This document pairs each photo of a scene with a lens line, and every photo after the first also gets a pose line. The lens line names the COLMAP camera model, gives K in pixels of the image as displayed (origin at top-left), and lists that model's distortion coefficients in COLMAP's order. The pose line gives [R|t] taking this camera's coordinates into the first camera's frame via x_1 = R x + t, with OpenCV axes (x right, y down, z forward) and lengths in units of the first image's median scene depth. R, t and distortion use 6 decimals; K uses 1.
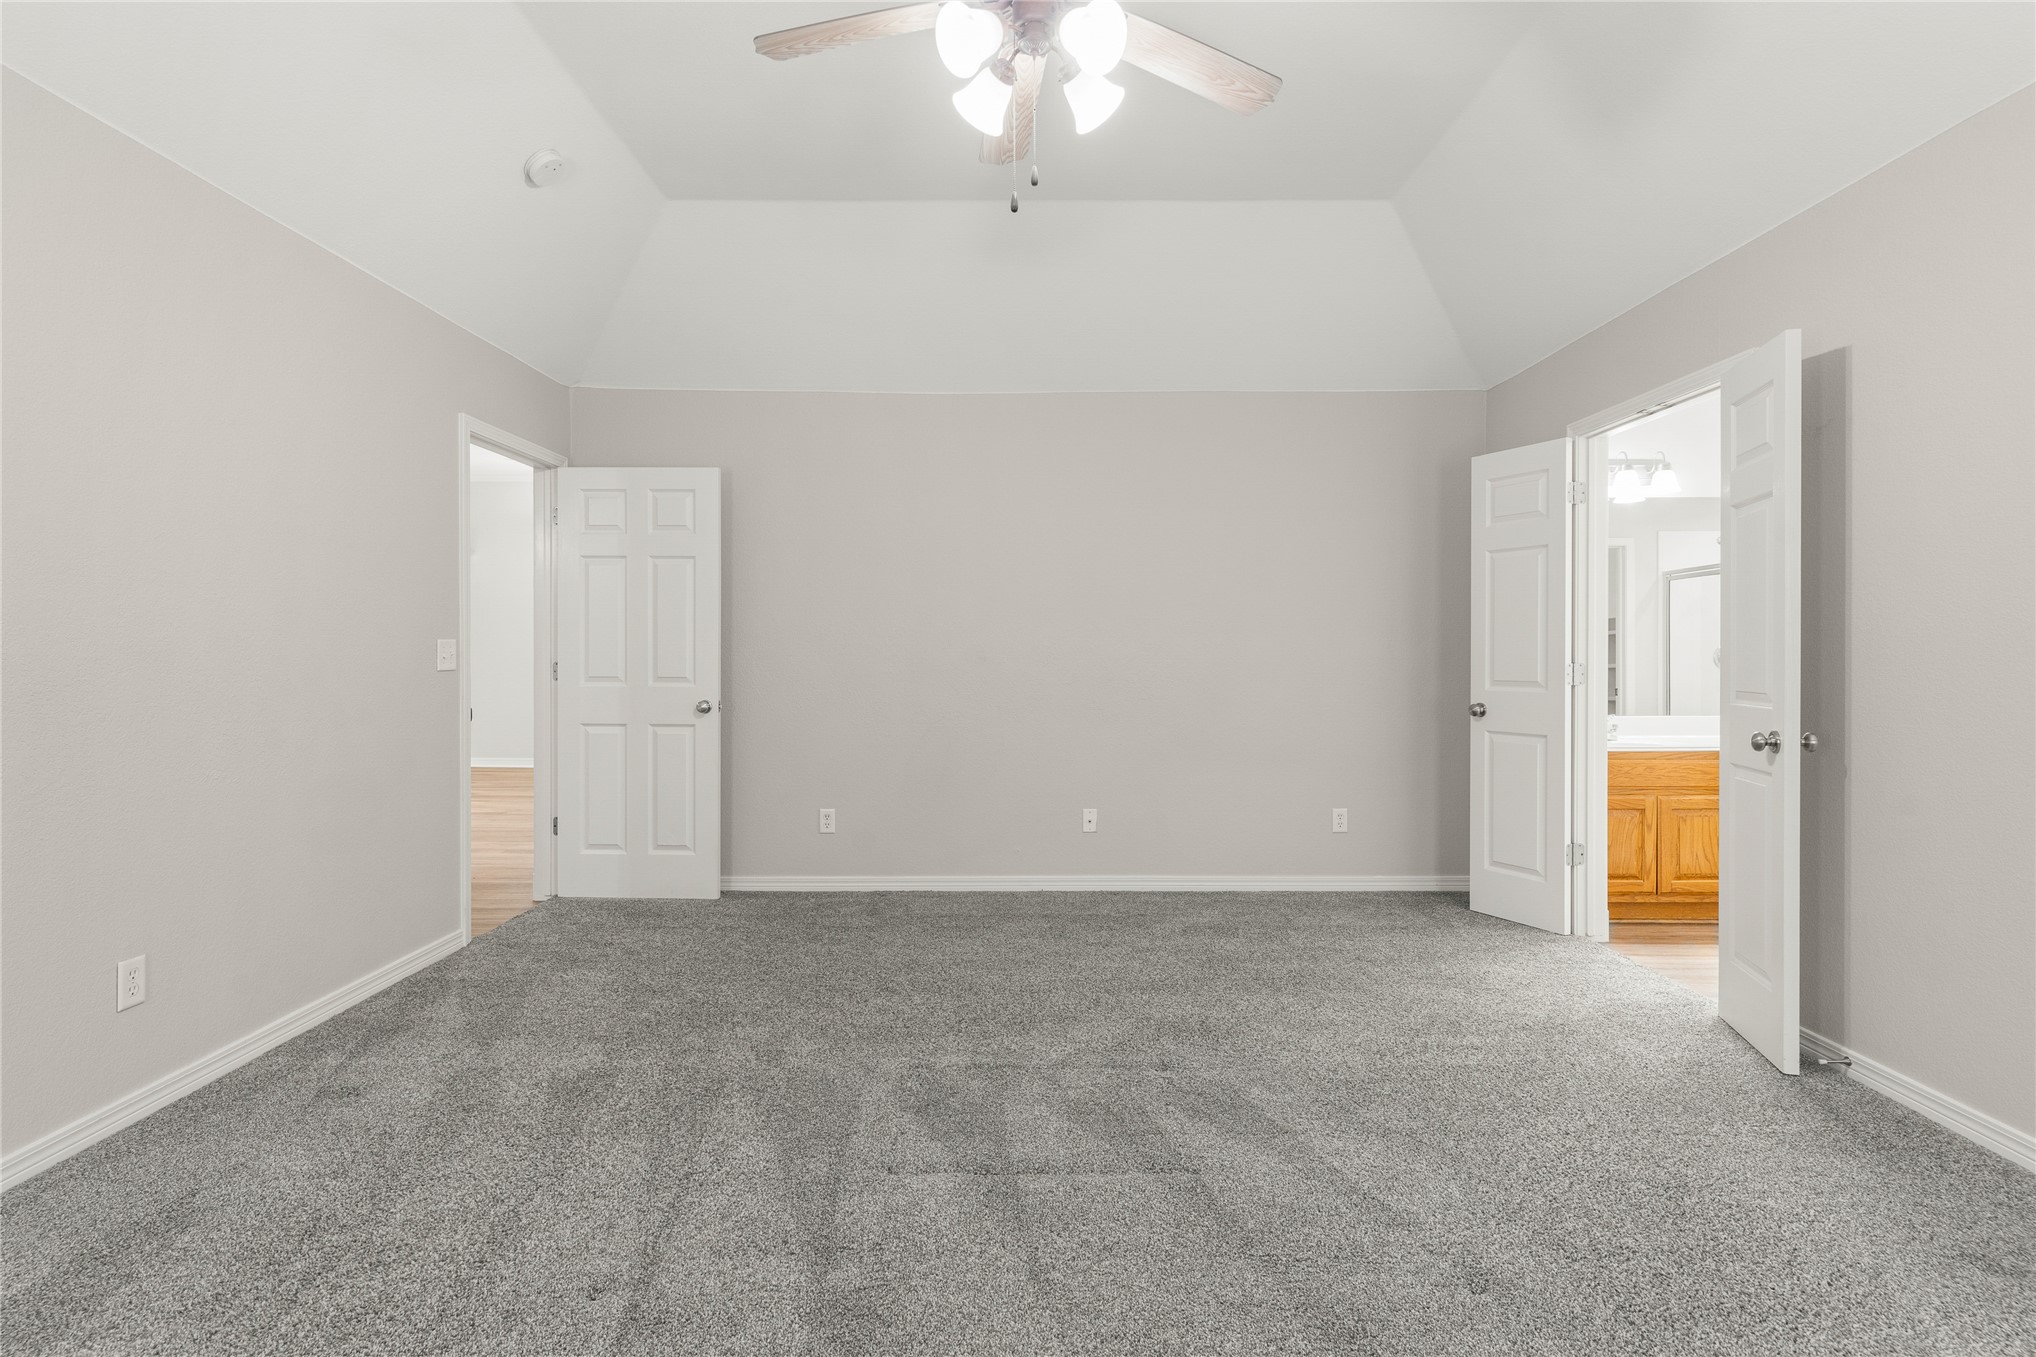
lens RADIAL K [[988.3, 0, 1018.6], [0, 988.3, 653.8], [0, 0, 1]] dist [-0.012468, 0.010495]
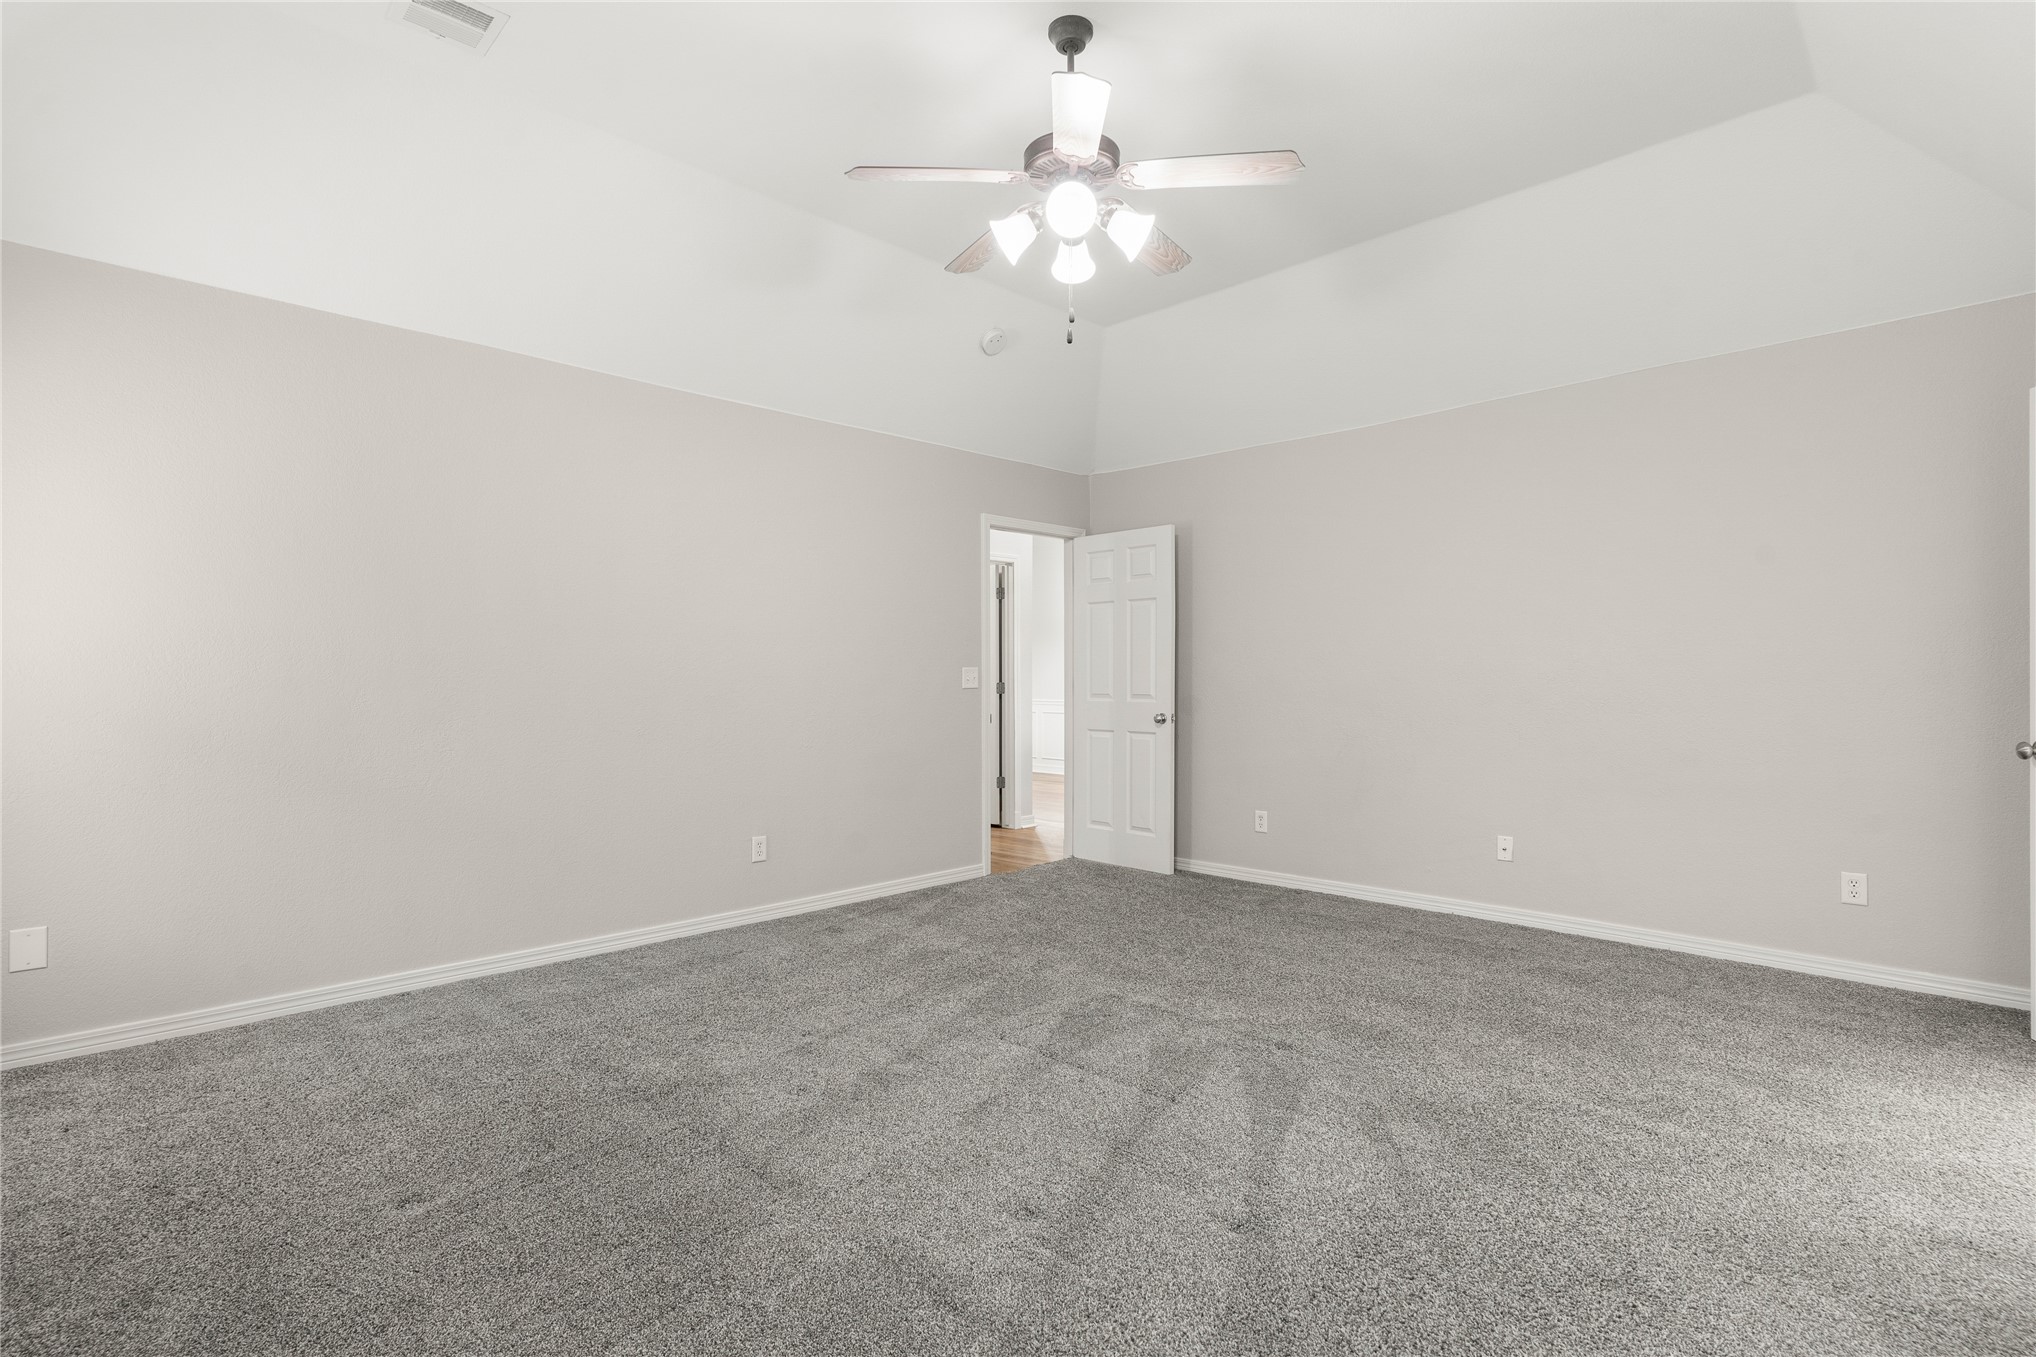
lens RADIAL K [[969.6, 0, 1018.0], [0, 969.6, 678.5], [0, 0, 1]] dist [-0.001682, 0.009048]
pose [[0.705950, -0.004793, -0.708246, 0.540406], [0.007304, 0.999973, 0.000513, 0.002067], [0.708224, -0.005535, 0.705966, 0.015917]]
